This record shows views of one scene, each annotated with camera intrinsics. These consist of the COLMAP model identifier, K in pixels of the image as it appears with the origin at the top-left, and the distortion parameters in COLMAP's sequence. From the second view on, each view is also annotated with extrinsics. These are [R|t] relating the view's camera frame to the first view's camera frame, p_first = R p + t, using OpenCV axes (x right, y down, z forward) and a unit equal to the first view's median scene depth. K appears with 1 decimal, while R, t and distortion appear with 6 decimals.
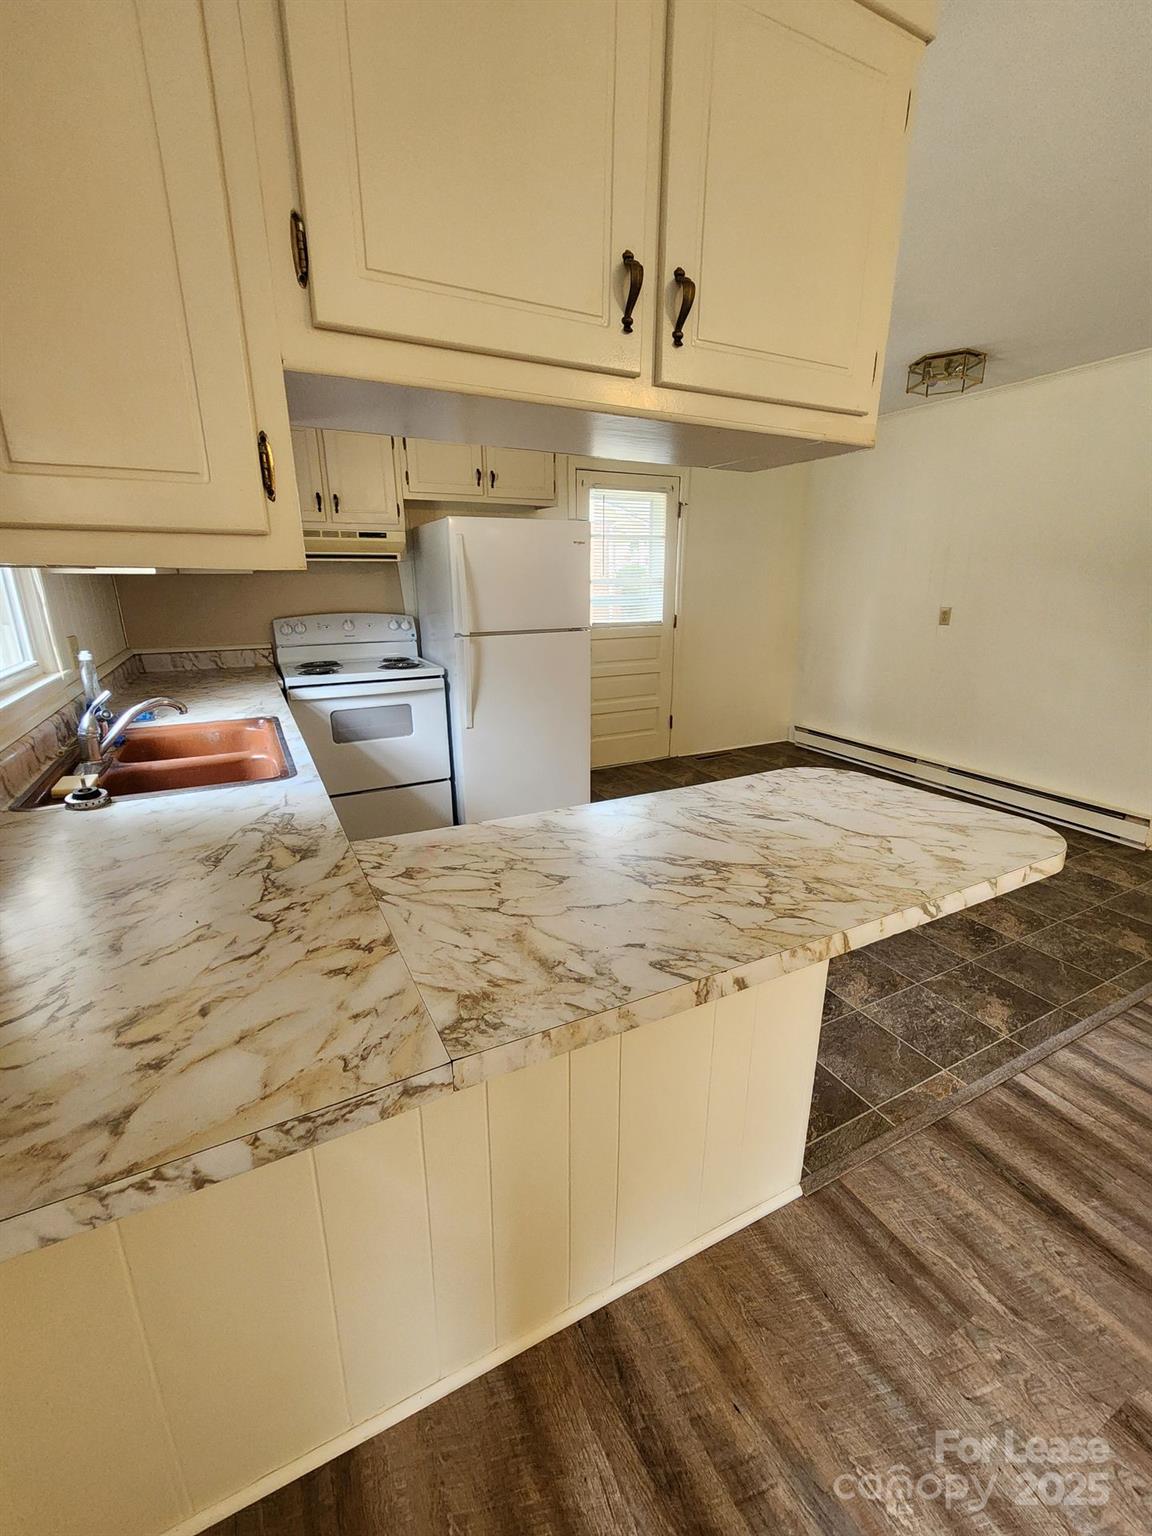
lens RADIAL K [[629.9, 0, 581.7], [0, 629.9, 768.3], [0, 0, 1]] dist [0.001851, -0.003251]
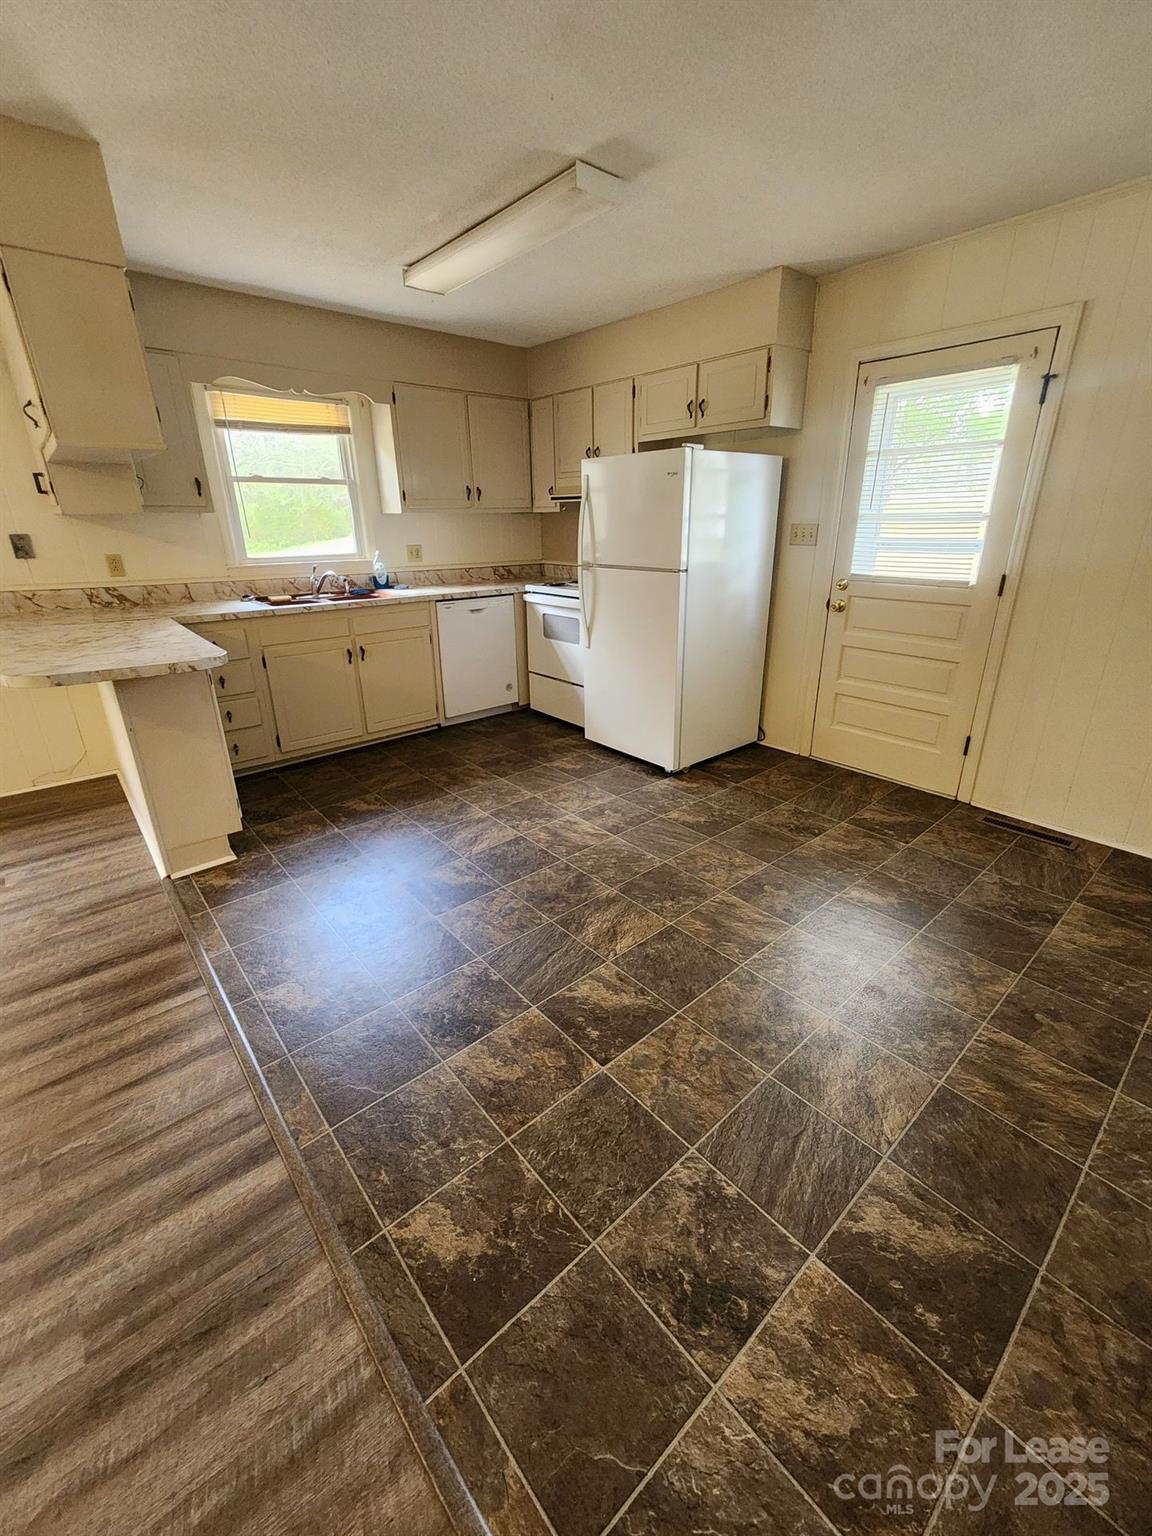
lens RADIAL K [[629.9, 0, 581.8], [0, 629.9, 764.3], [0, 0, 1]] dist [0.001851, -0.003251]
pose [[0.235845, 0.355341, -0.904494, 2.109052], [-0.274462, 0.917214, 0.288772, -0.445649], [0.932227, 0.180144, 0.313848, 1.492587]]
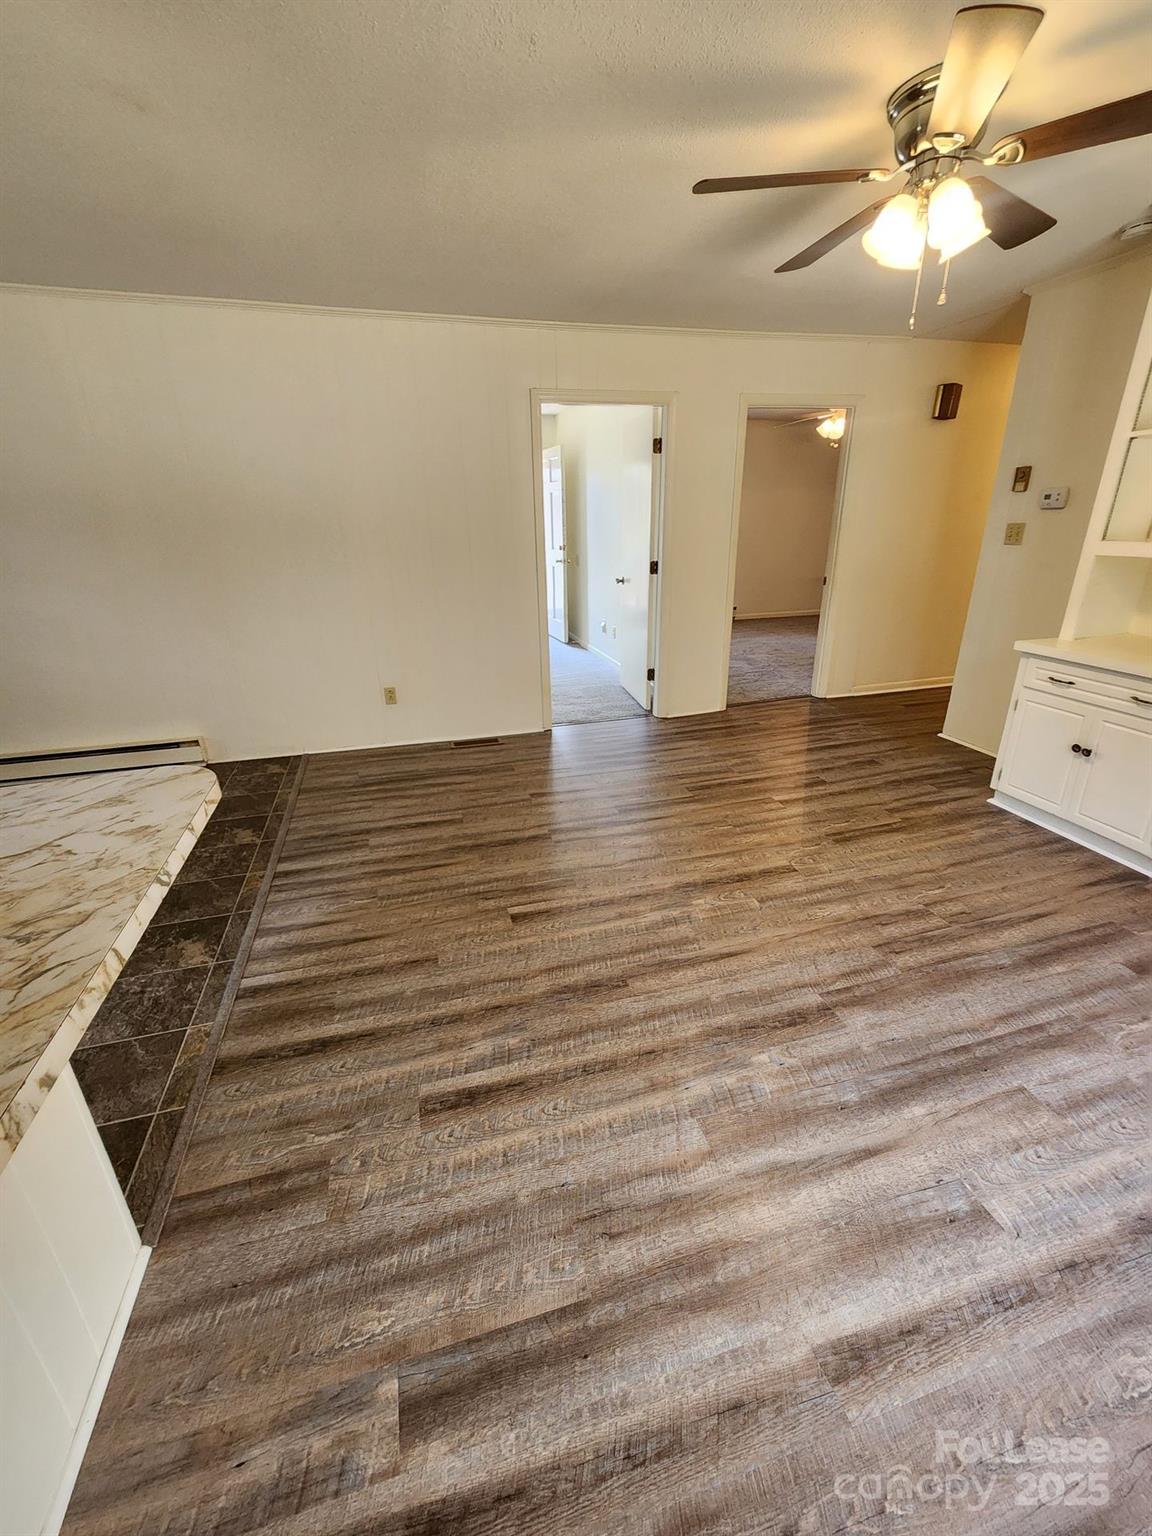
lens RADIAL K [[629.9, 0, 570.9], [0, 629.9, 768.6], [0, 0, 1]] dist [0.001851, -0.003251]
pose [[0.203379, -0.361207, 0.910036, -0.089083], [0.296549, 0.908529, 0.294335, -0.019596], [-0.933111, 0.210009, 0.291892, 0.054839]]
